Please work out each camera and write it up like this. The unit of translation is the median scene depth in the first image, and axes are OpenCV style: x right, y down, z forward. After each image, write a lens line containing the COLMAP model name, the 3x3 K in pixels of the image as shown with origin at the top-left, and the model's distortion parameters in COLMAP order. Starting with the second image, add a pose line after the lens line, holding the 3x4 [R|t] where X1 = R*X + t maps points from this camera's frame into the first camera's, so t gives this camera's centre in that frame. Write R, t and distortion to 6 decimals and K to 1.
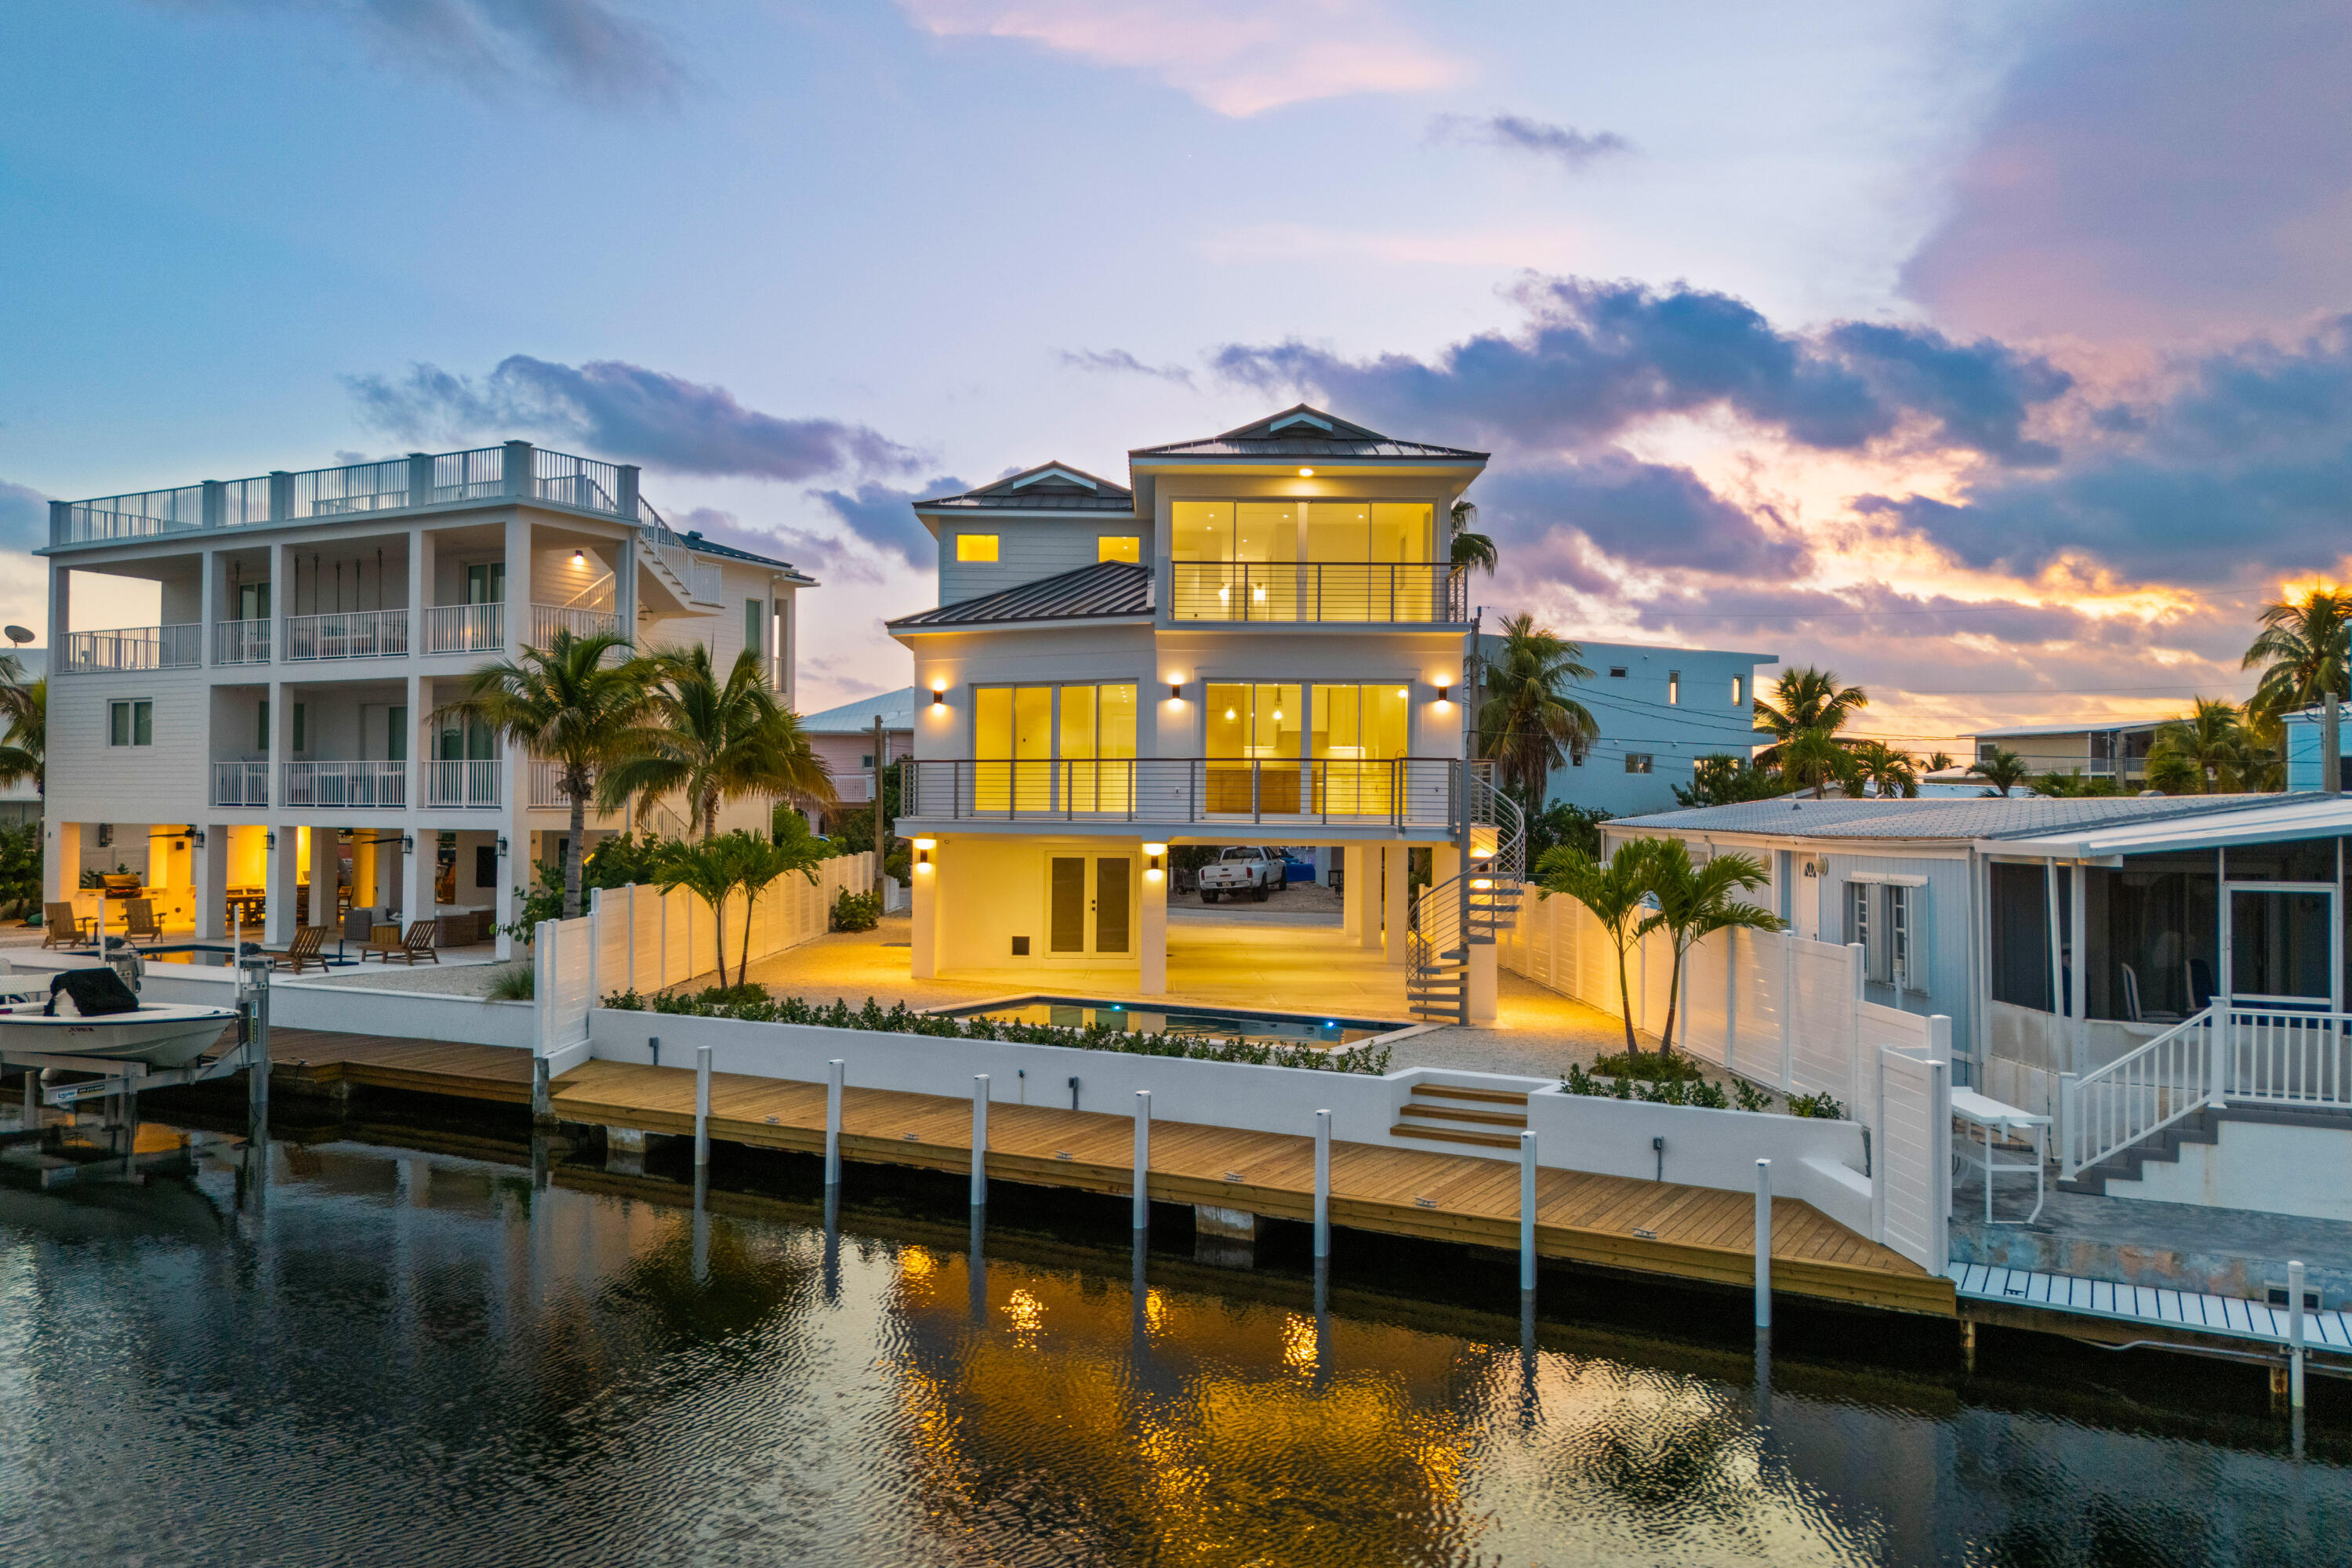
lens RADIAL K [[1721.6, 0, 1176.0], [0, 1721.6, 784.0], [0, 0, 1]] dist [0.079138, -0.078376]
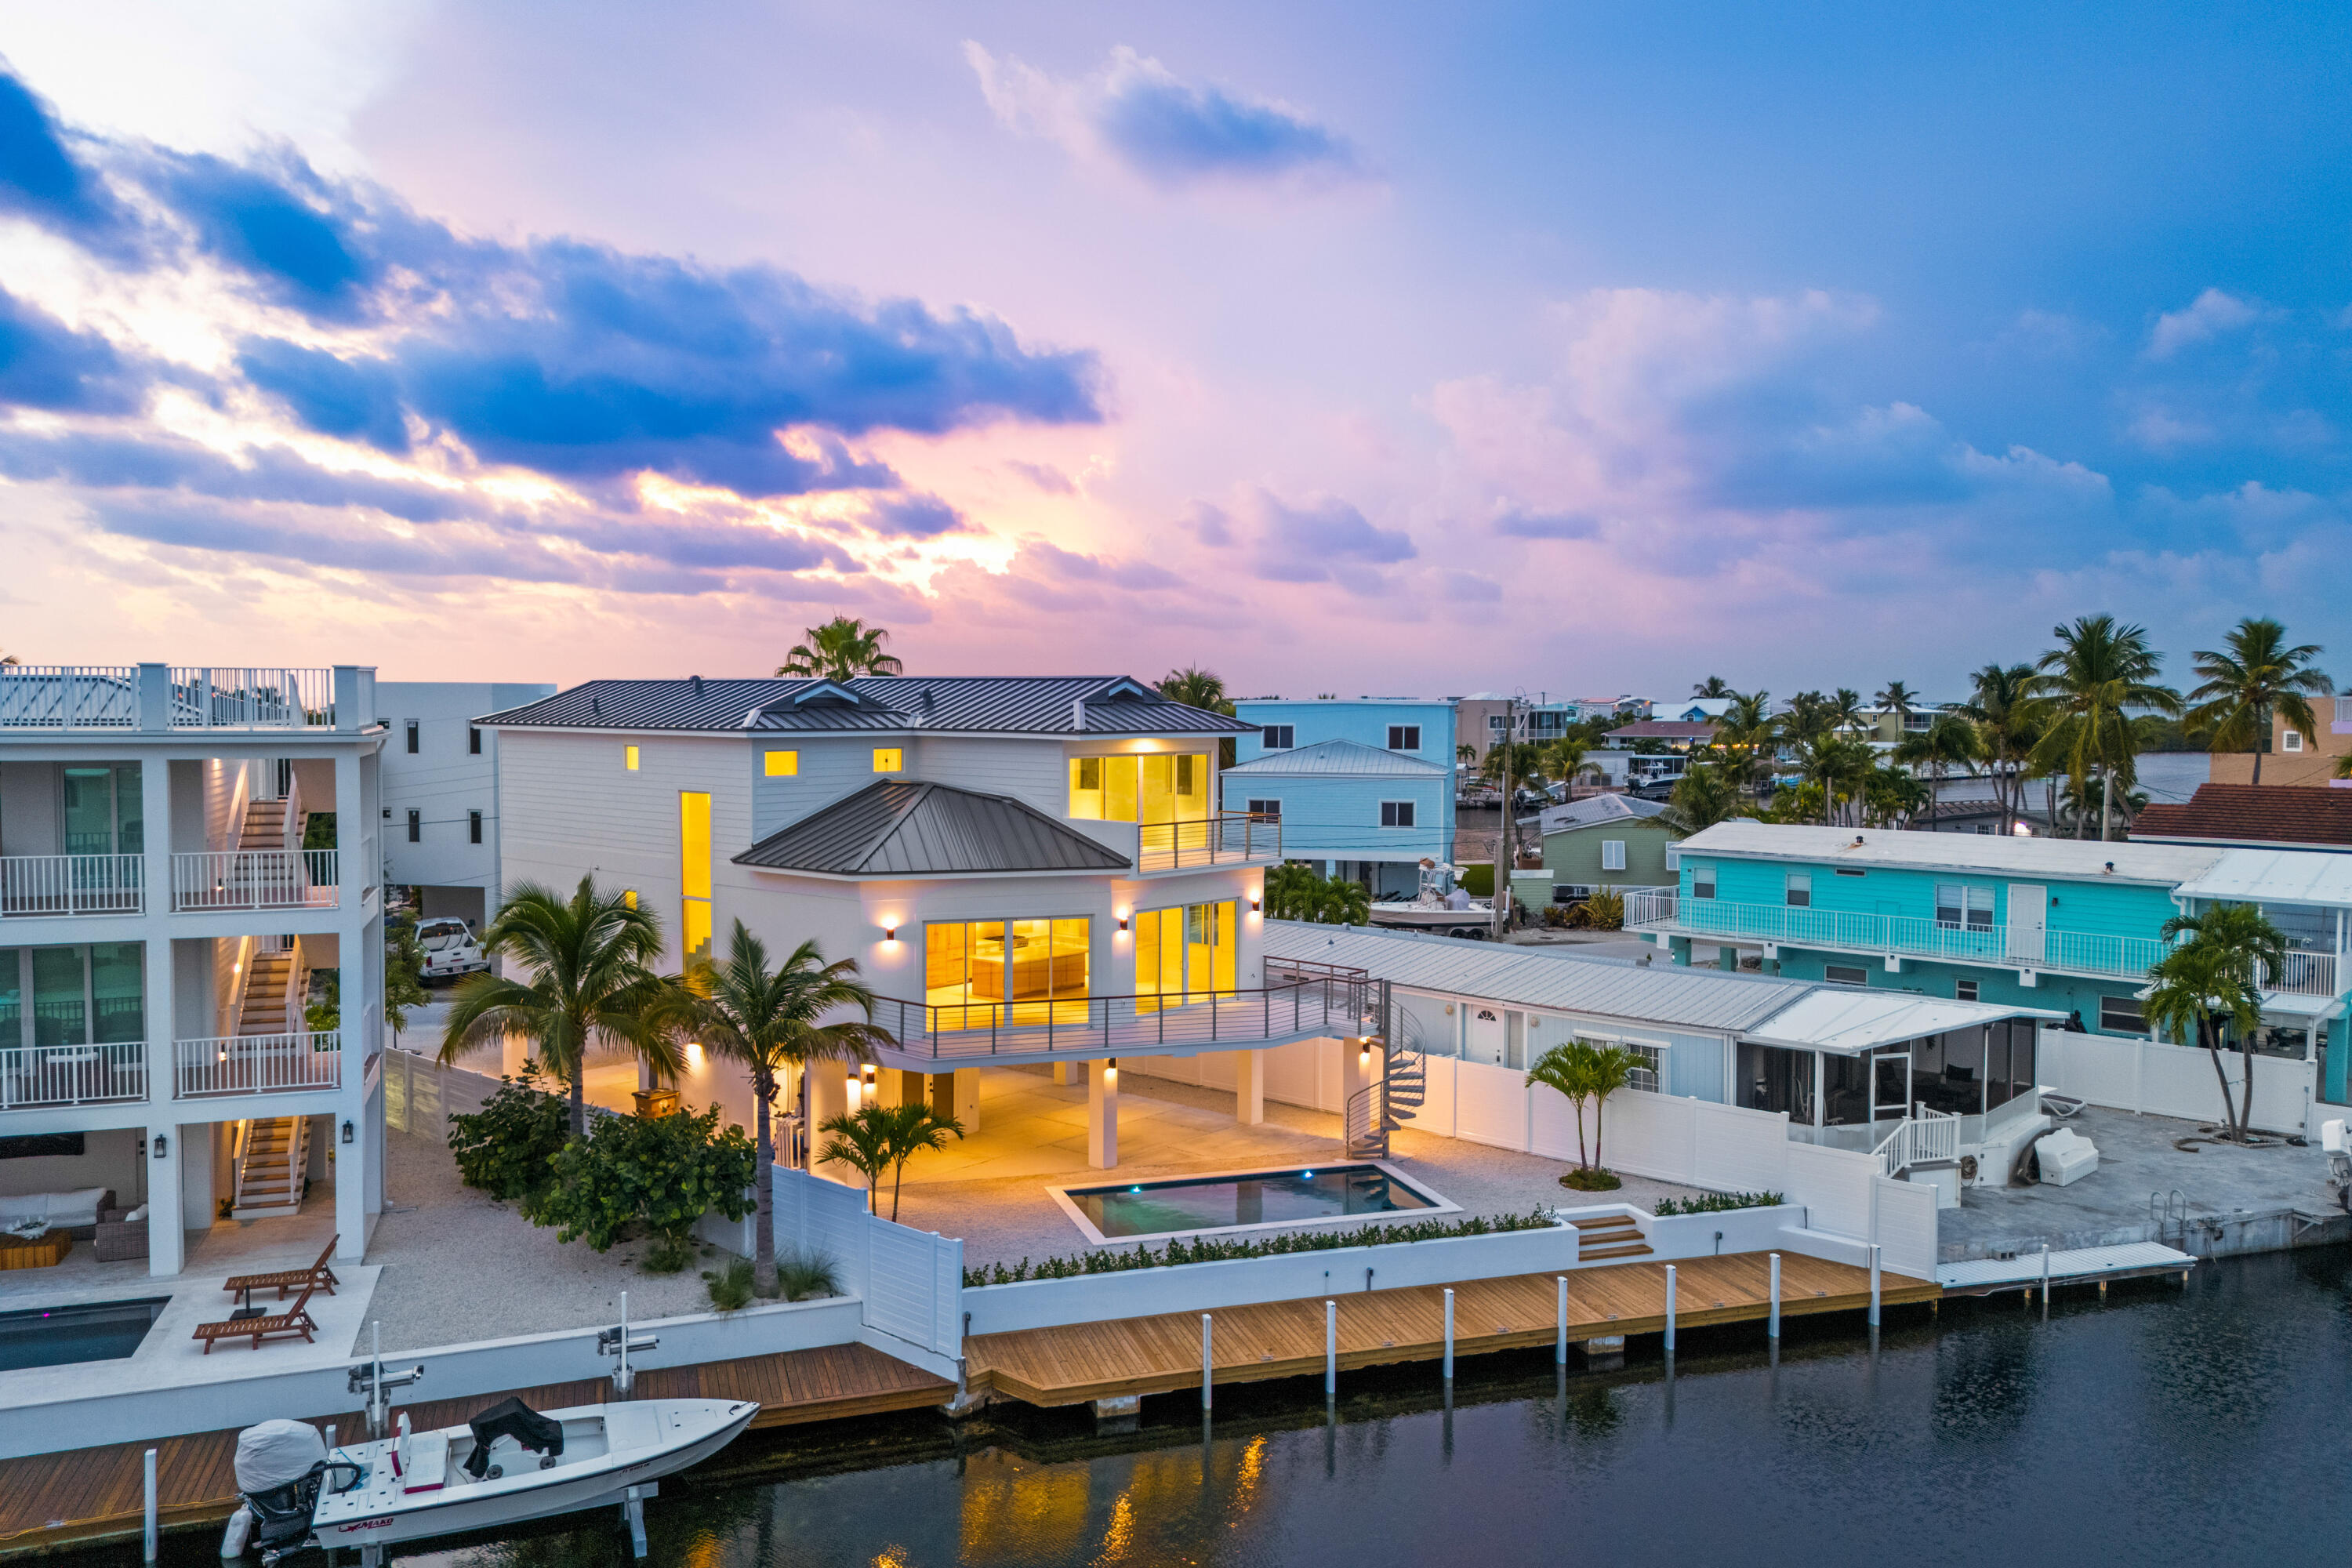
lens RADIAL K [[1730.1, 0, 1176.0], [0, 1730.1, 784.0], [0, 0, 1]] dist [0.040937, -0.006936]
pose [[0.670723, -0.041990, 0.740519, -0.942711], [-0.007896, 0.997935, 0.063738, -0.248253], [-0.741666, -0.048598, 0.669006, 0.141667]]
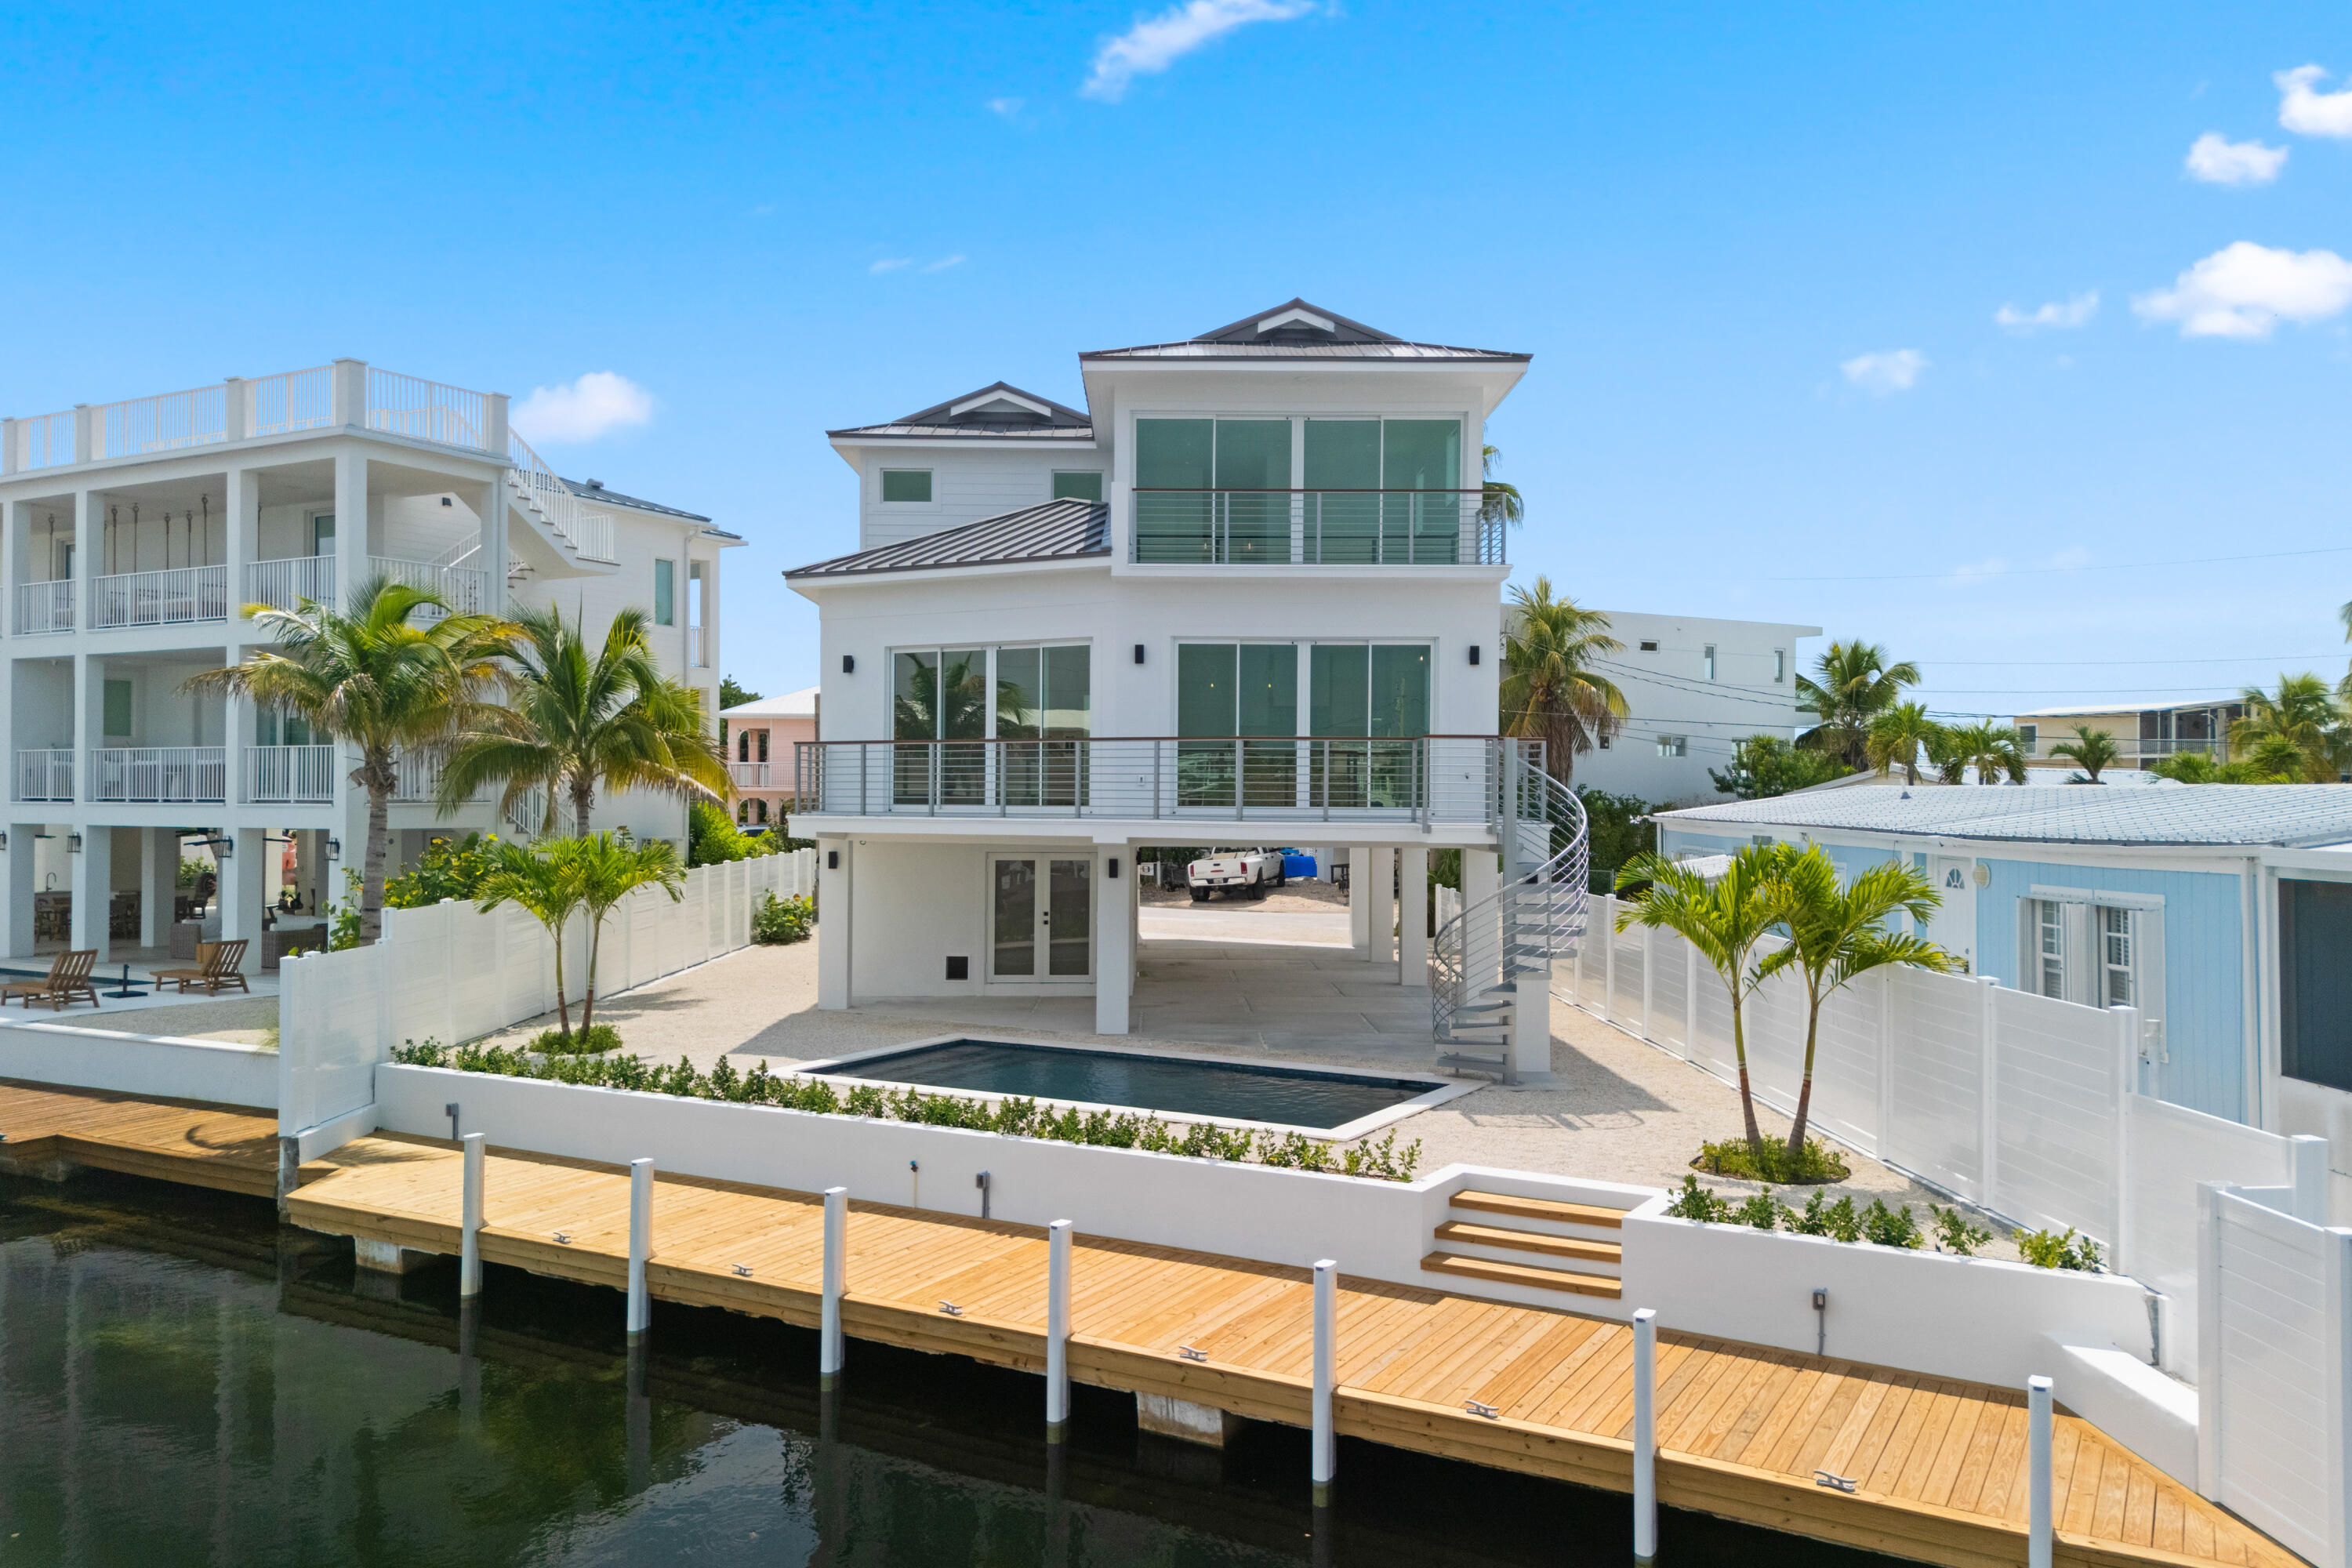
lens RADIAL K [[1739.8, 0, 1176.0], [0, 1739.8, 784.0], [0, 0, 1]] dist [0.039421, -0.001168]
pose [[0.999992, -0.003877, -0.000463, 0.018077], [0.003881, 0.999961, 0.007926, -0.000163], [0.000432, -0.007927, 0.999968, 0.206541]]
